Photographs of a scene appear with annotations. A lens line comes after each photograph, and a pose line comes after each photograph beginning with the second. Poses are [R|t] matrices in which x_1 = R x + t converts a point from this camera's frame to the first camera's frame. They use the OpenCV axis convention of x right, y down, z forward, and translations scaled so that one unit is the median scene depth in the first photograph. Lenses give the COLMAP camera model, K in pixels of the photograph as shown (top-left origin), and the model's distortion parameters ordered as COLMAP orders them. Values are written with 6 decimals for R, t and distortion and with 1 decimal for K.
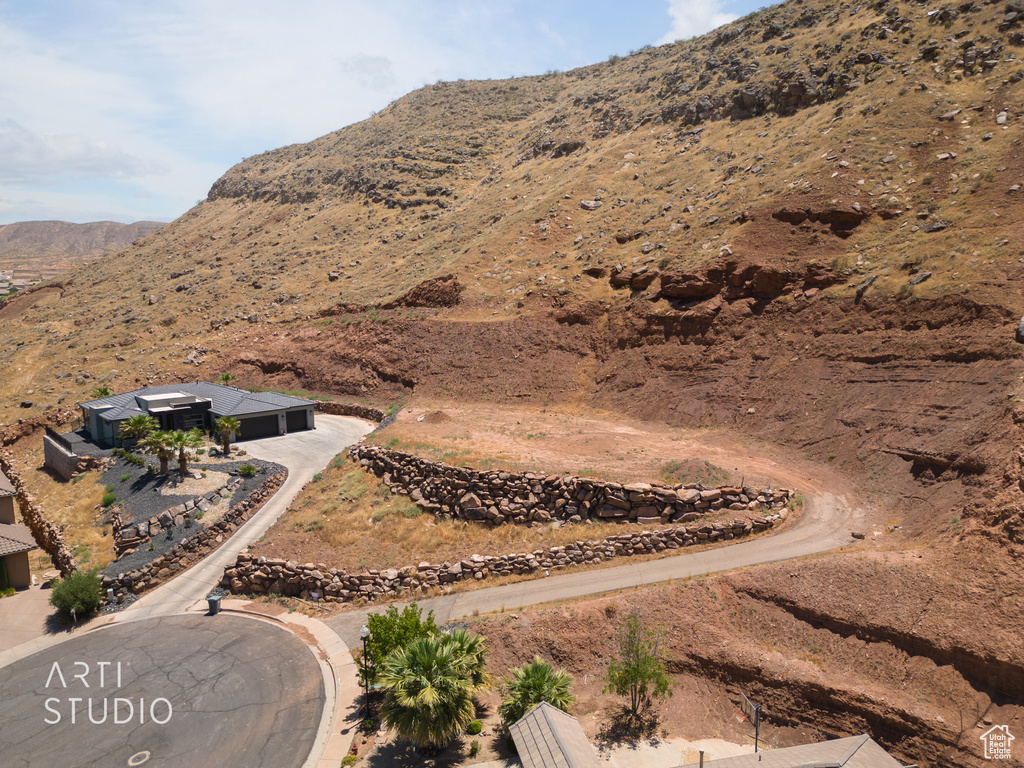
lens RADIAL K [[719.8, 0, 513.0], [0, 719.8, 383.0], [0, 0, 1]] dist [0.073793, -0.074141]
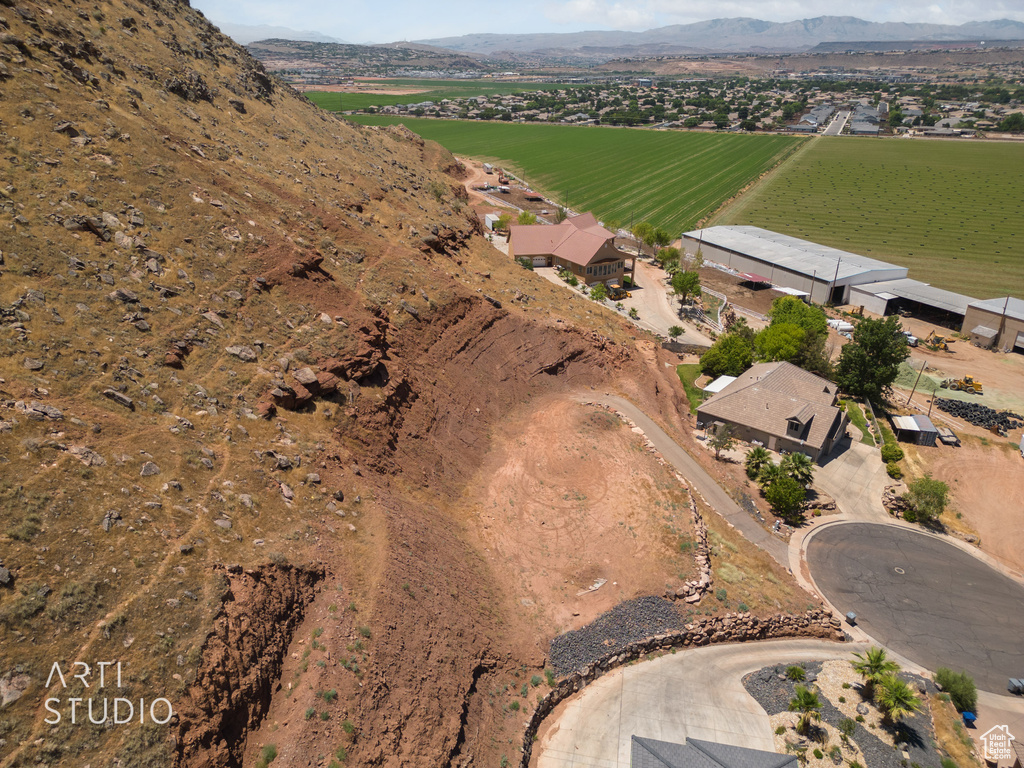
lens RADIAL K [[719.8, 0, 511.8], [0, 719.8, 385.8], [0, 0, 1]] dist [0.073793, -0.074141]
pose [[-0.608871, -0.325618, 0.723360, -0.666228], [0.106394, 0.870112, 0.481233, -0.632195], [-0.786102, 0.369970, -0.495142, 1.539826]]
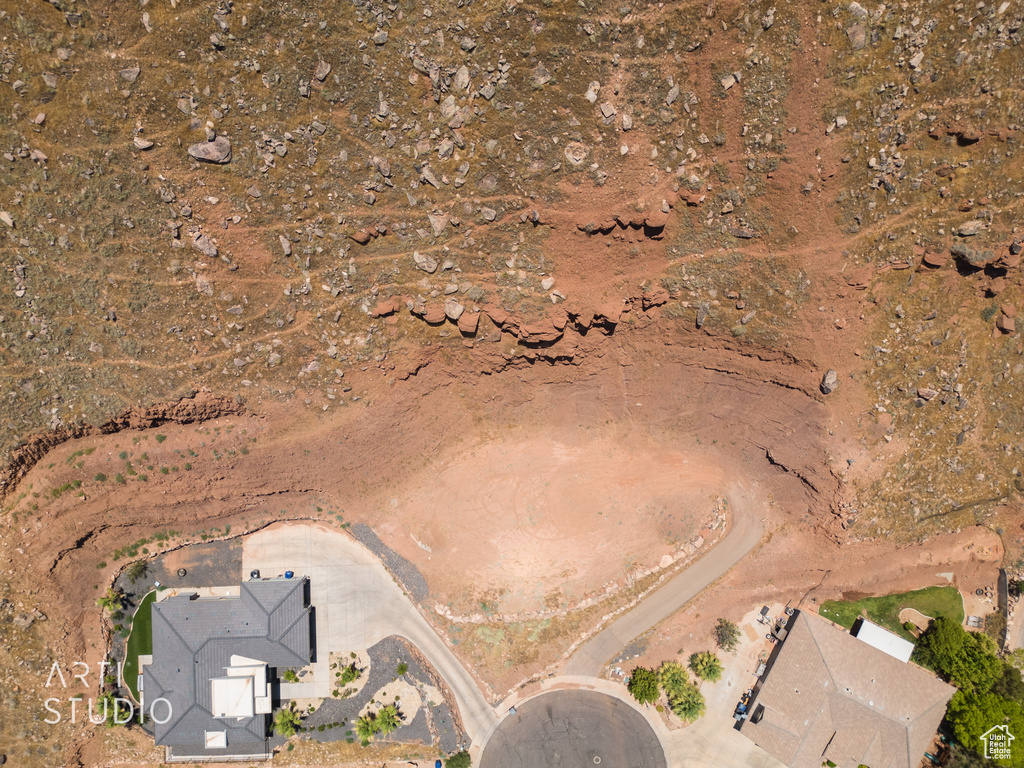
lens RADIAL K [[719.8, 0, 509.0], [0, 719.8, 383.5], [0, 0, 1]] dist [0.073793, -0.074141]
pose [[0.644005, -0.765020, 0.001519, 0.188746], [0.098808, 0.085146, 0.991457, -1.279389], [-0.758613, -0.638353, 0.130425, 0.984116]]
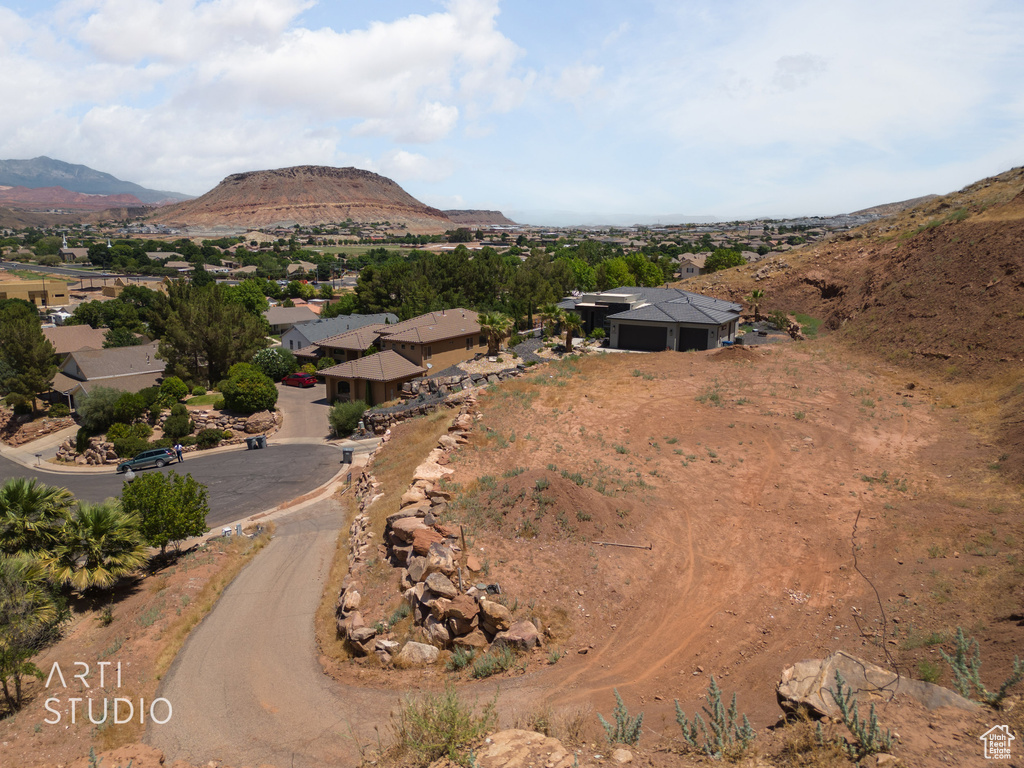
lens RADIAL K [[719.8, 0, 513.4], [0, 719.8, 381.6], [0, 0, 1]] dist [0.073793, -0.074141]
pose [[0.328183, 0.200920, -0.922999, 0.474157], [-0.142513, 0.976464, 0.161886, -0.007030], [0.933802, 0.078412, 0.349093, 0.635768]]
